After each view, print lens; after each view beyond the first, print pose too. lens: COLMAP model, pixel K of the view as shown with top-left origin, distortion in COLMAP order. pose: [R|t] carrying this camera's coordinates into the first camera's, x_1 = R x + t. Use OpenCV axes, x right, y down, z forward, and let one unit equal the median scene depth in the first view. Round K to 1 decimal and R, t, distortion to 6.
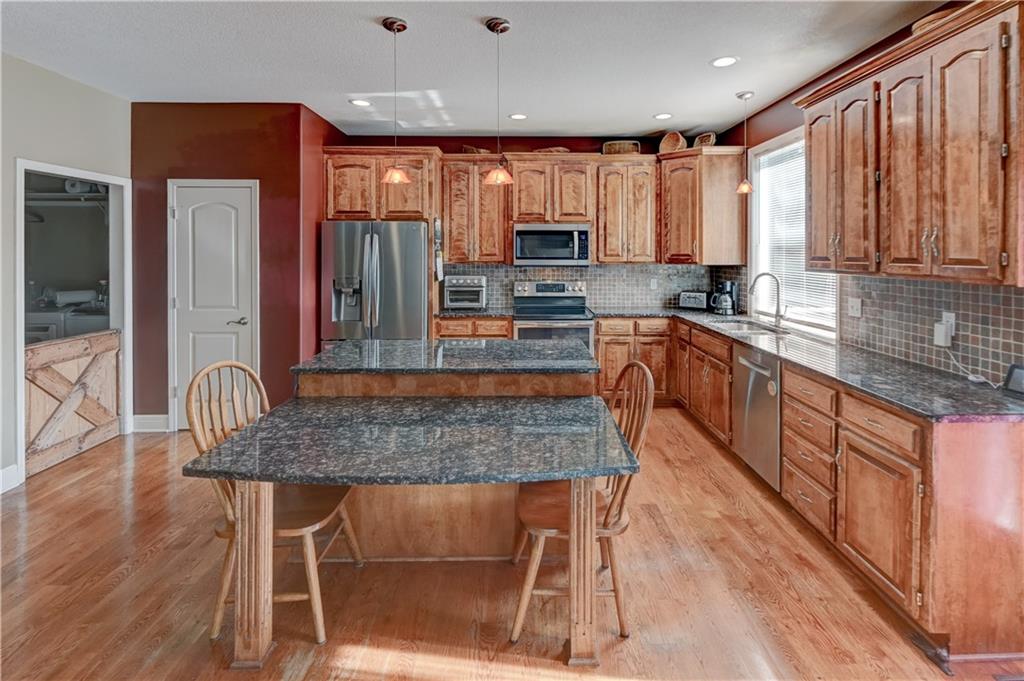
lens RADIAL K [[491.6, 0, 513.2], [0, 491.6, 254.9], [0, 0, 1]] dist [0.008080, -0.006452]
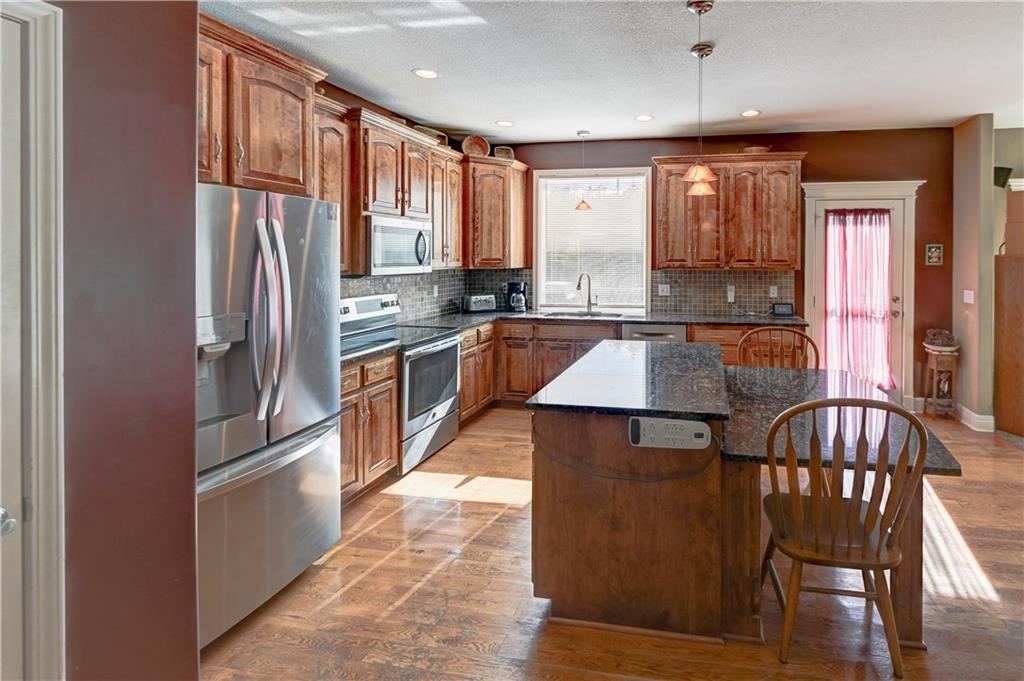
lens RADIAL K [[491.6, 0, 619.3], [0, 491.6, 263.5], [0, 0, 1]] dist [0.008080, -0.006452]
pose [[0.194384, -0.015572, 0.980802, -0.645826], [0.004439, 0.999878, 0.014995, -0.005278], [-0.980915, 0.001439, 0.194429, 0.551883]]
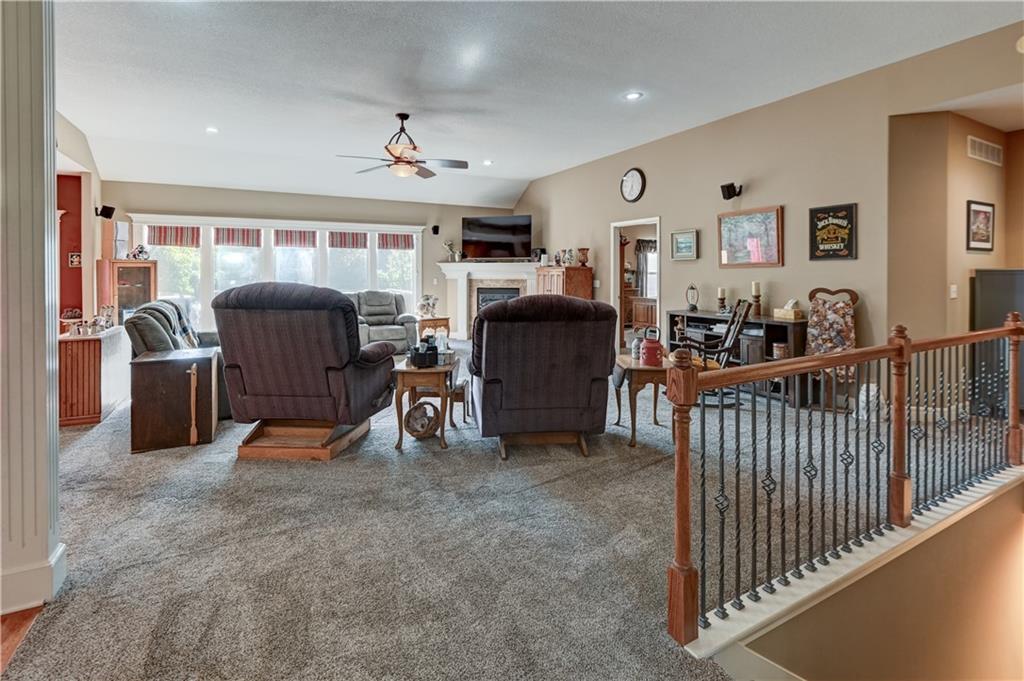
lens RADIAL K [[491.6, 0, 511.3], [0, 491.6, 276.4], [0, 0, 1]] dist [0.008080, -0.006452]
pose [[-0.479637, -0.005797, 0.877448, -1.554051], [0.006306, 0.999930, 0.010053, 0.040753], [-0.877444, 0.010355, -0.479567, -0.346804]]
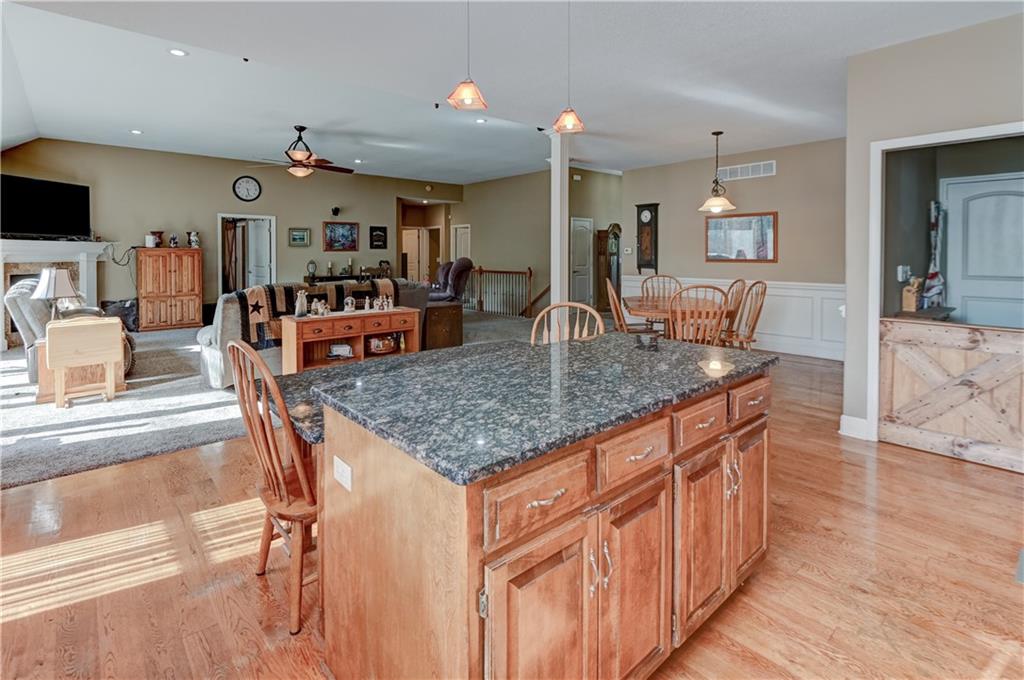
lens RADIAL K [[491.6, 0, 514.7], [0, 491.6, 256.0], [0, 0, 1]] dist [0.008080, -0.006452]
pose [[-0.761160, 0.001238, -0.648562, 0.189479], [-0.004864, 0.999959, 0.007617, 0.034549], [0.648545, 0.008952, -0.761123, 0.945304]]
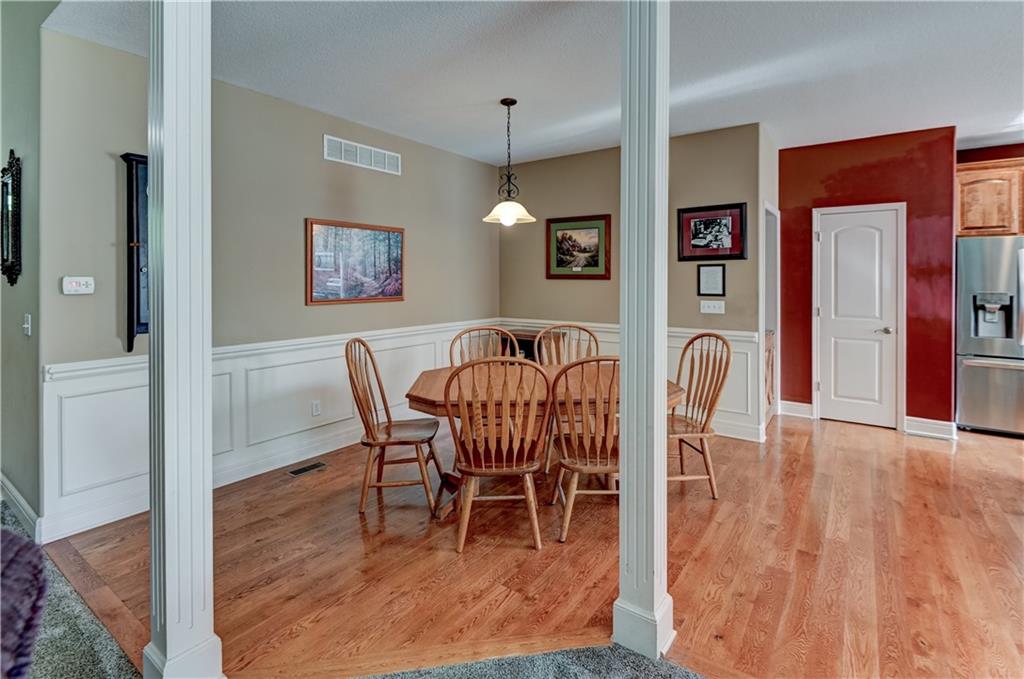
lens RADIAL K [[491.6, 0, 527.4], [0, 491.6, 285.3], [0, 0, 1]] dist [0.008080, -0.006452]
pose [[0.821601, 0.002296, -0.570059, -0.514569], [-0.000235, 0.999993, 0.003688, 0.025372], [0.570063, -0.002896, 0.821596, -0.340397]]
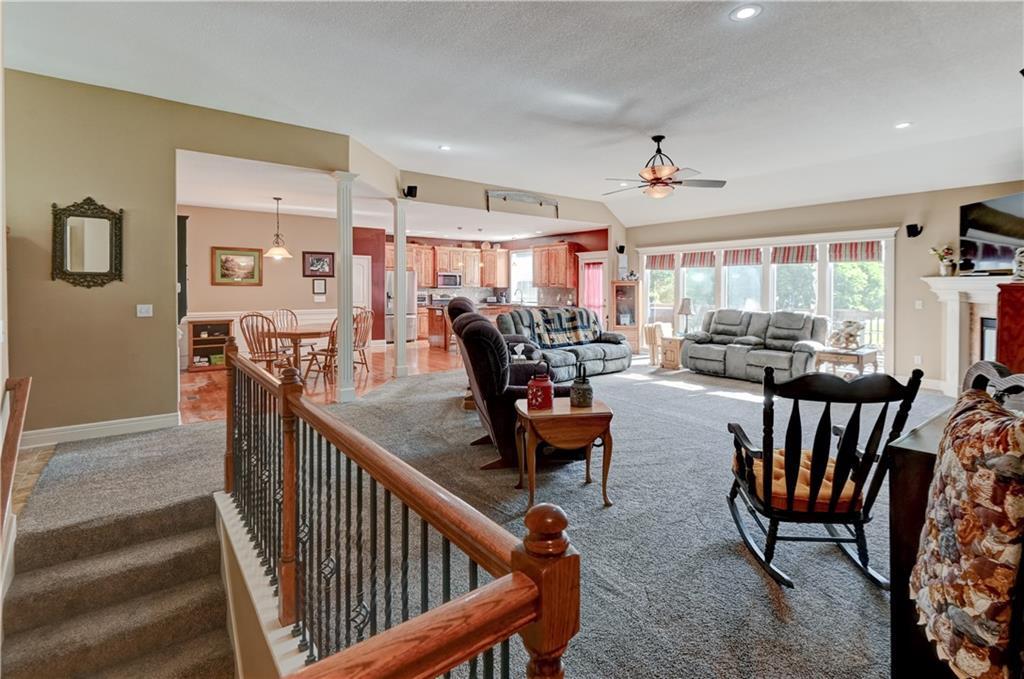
lens RADIAL K [[491.6, 0, 529.8], [0, 491.6, 285.3], [0, 0, 1]] dist [0.008080, -0.006452]
pose [[0.778903, 0.002435, 0.627140, -1.372301], [0.003417, 0.999961, -0.008127, 0.033060], [-0.627136, 0.008473, 0.778864, -1.502948]]
